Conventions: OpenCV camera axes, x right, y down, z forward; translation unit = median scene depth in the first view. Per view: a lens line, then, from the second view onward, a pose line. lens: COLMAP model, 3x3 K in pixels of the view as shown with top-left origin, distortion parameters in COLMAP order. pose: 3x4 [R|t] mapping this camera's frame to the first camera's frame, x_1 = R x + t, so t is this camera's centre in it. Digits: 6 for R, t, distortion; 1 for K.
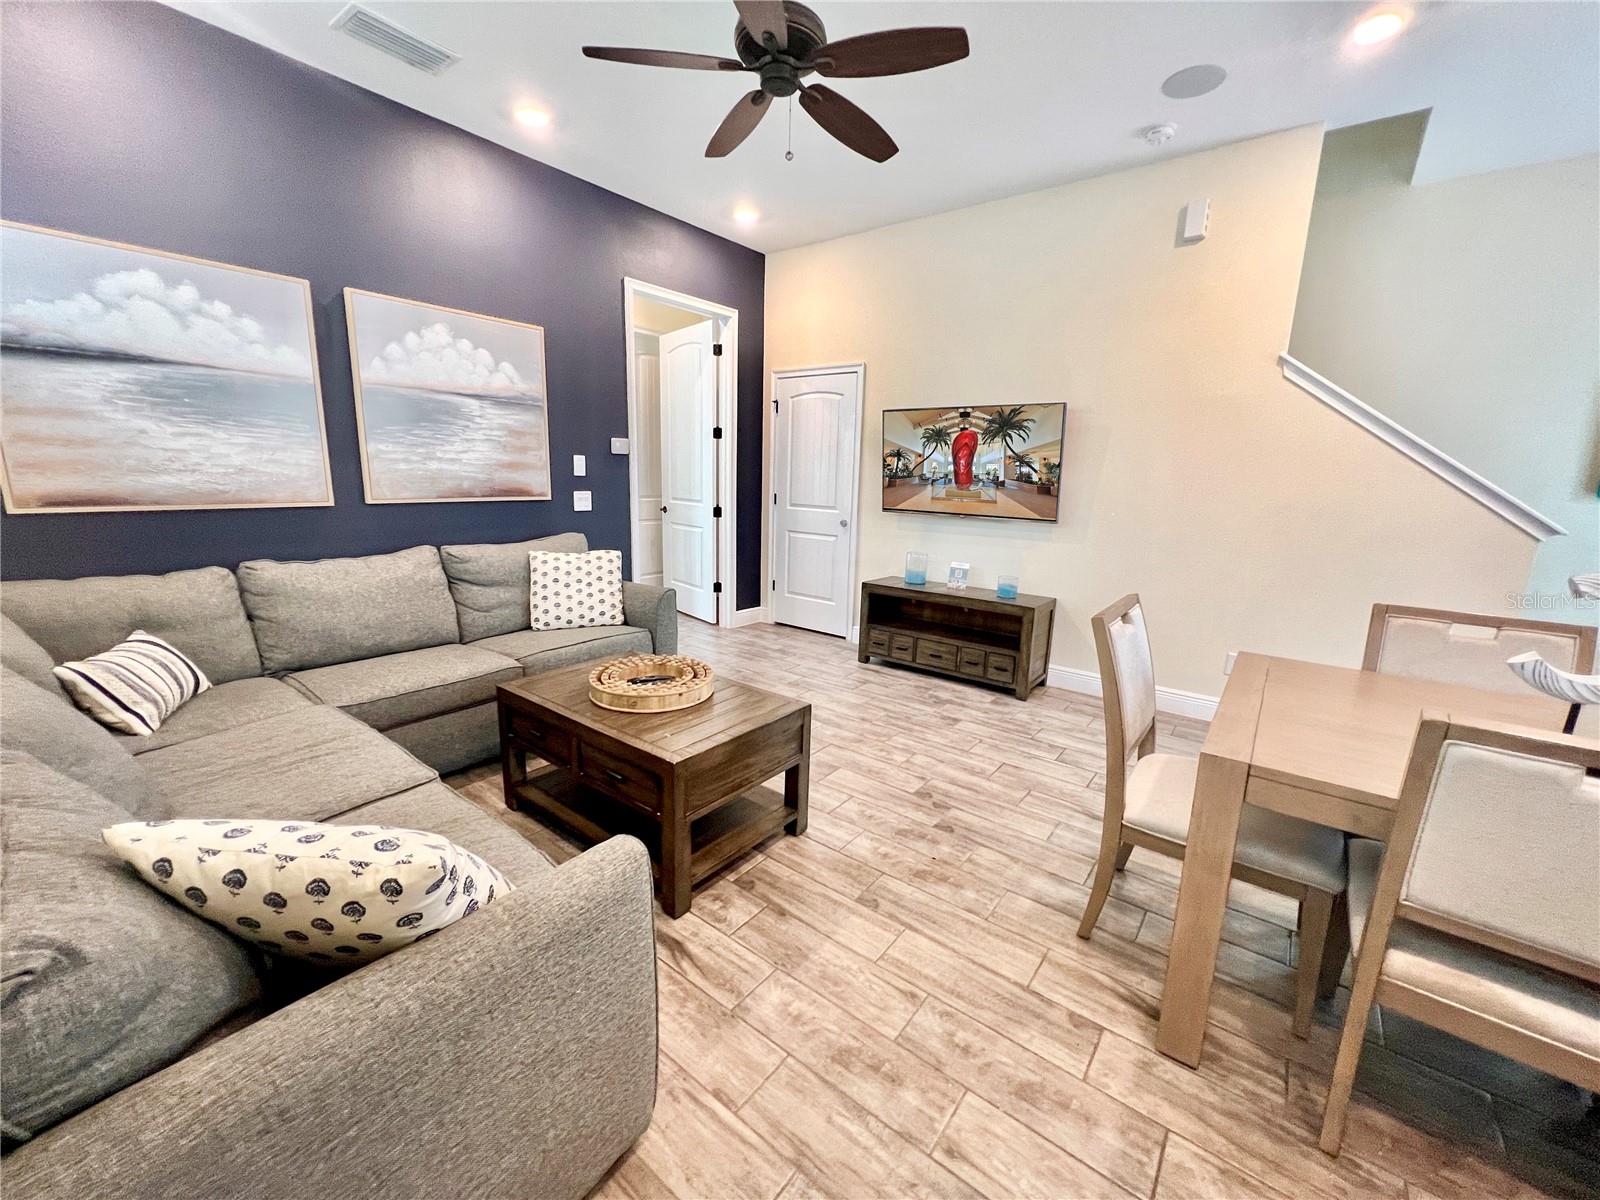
lens RADIAL K [[641.9, 0, 797.2], [0, 641.9, 599.9], [0, 0, 1]] dist [-0.004708, 0.002642]
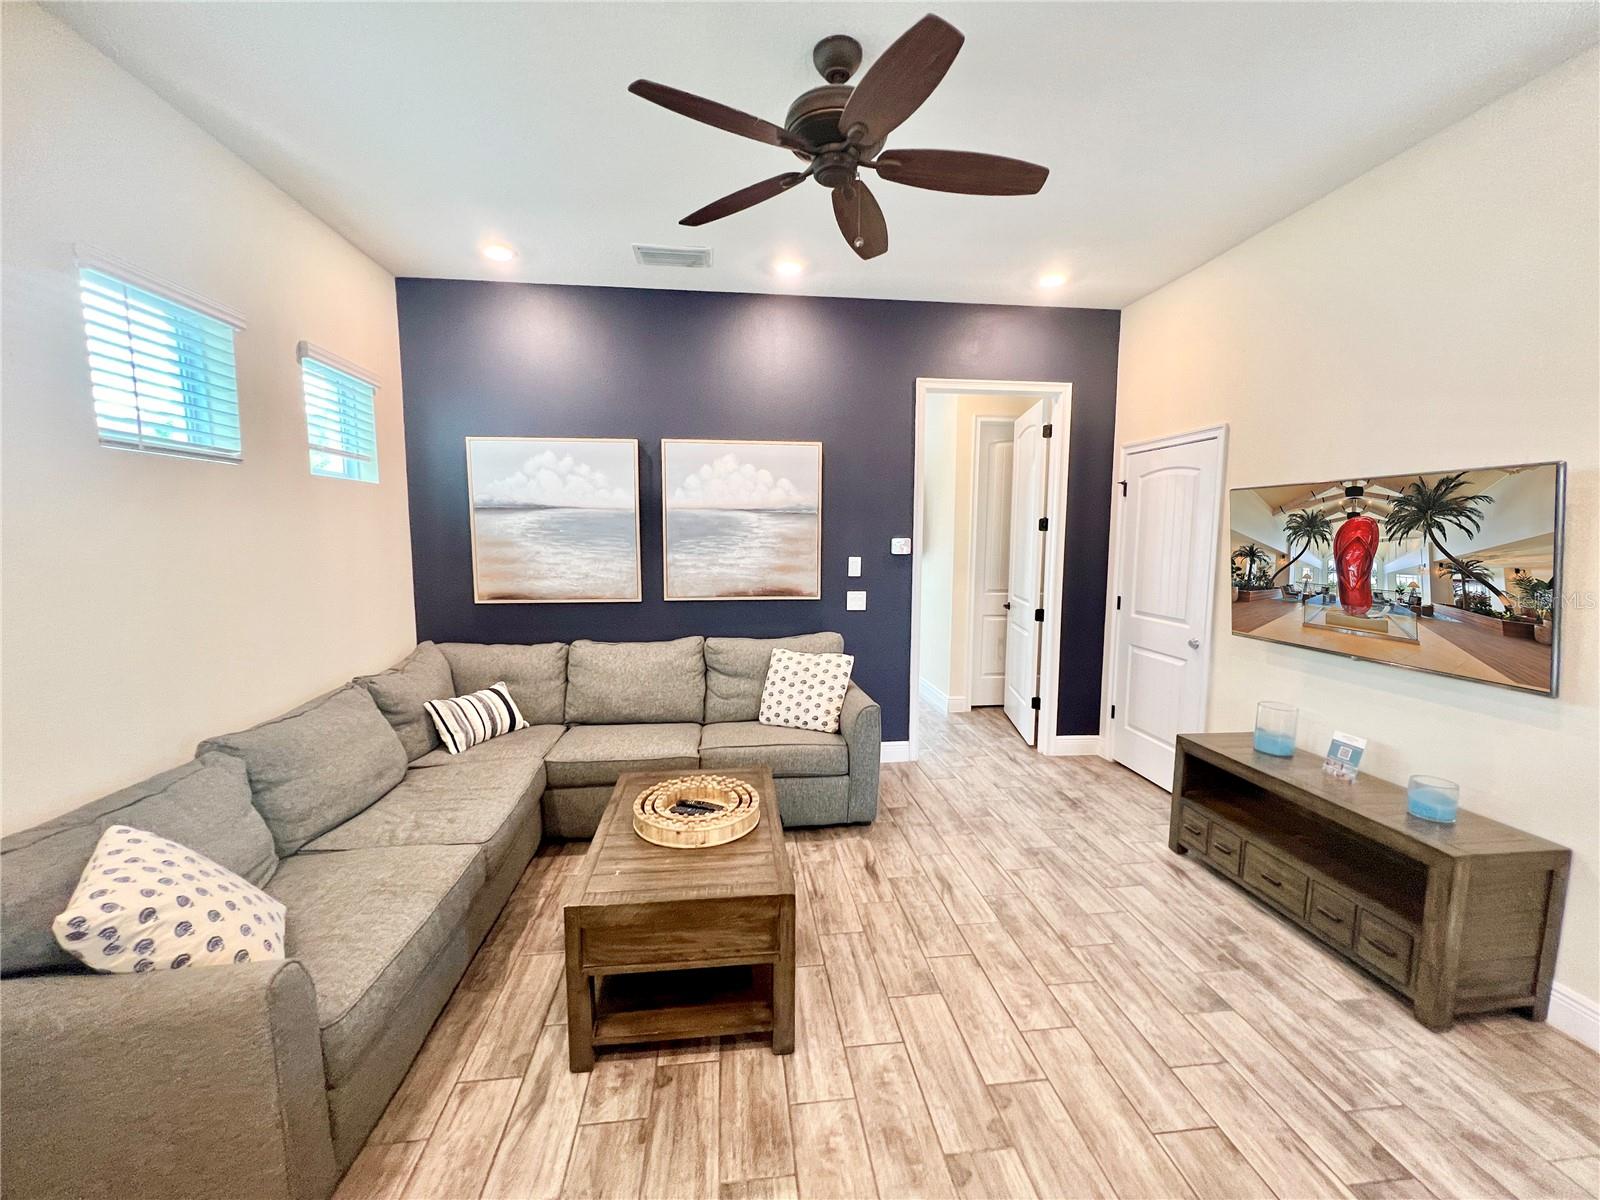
lens RADIAL K [[641.9, 0, 797.6], [0, 641.9, 600.8], [0, 0, 1]] dist [-0.004708, 0.002642]
pose [[0.704616, 0.050834, -0.707765, 0.380320], [-0.127135, 0.990335, -0.055440, -0.103066], [0.698107, 0.129046, 0.704269, 0.263231]]
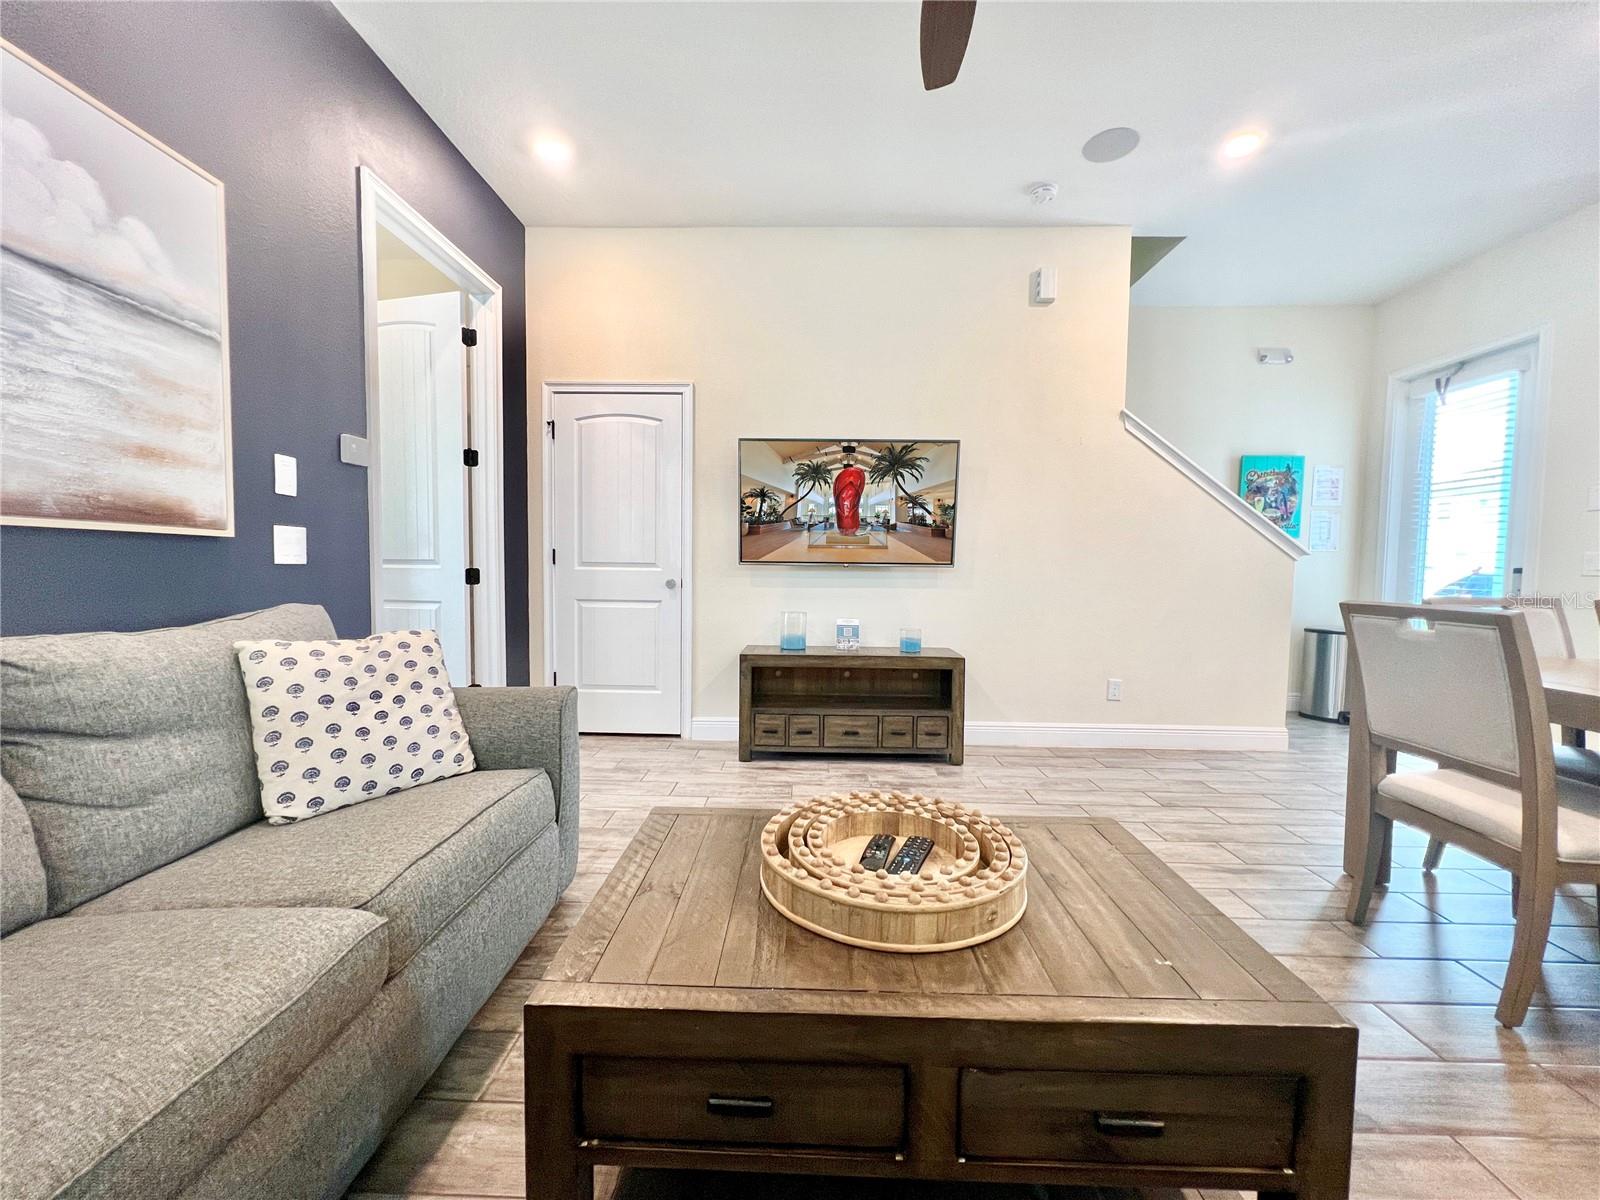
lens RADIAL K [[641.9, 0, 801.5], [0, 641.9, 599.0], [0, 0, 1]] dist [-0.004708, 0.002642]
pose [[0.798370, -0.045768, 0.600426, -0.380309], [0.126598, 0.987580, -0.093054, -0.016396], [-0.588709, 0.150305, 0.794248, 0.437666]]
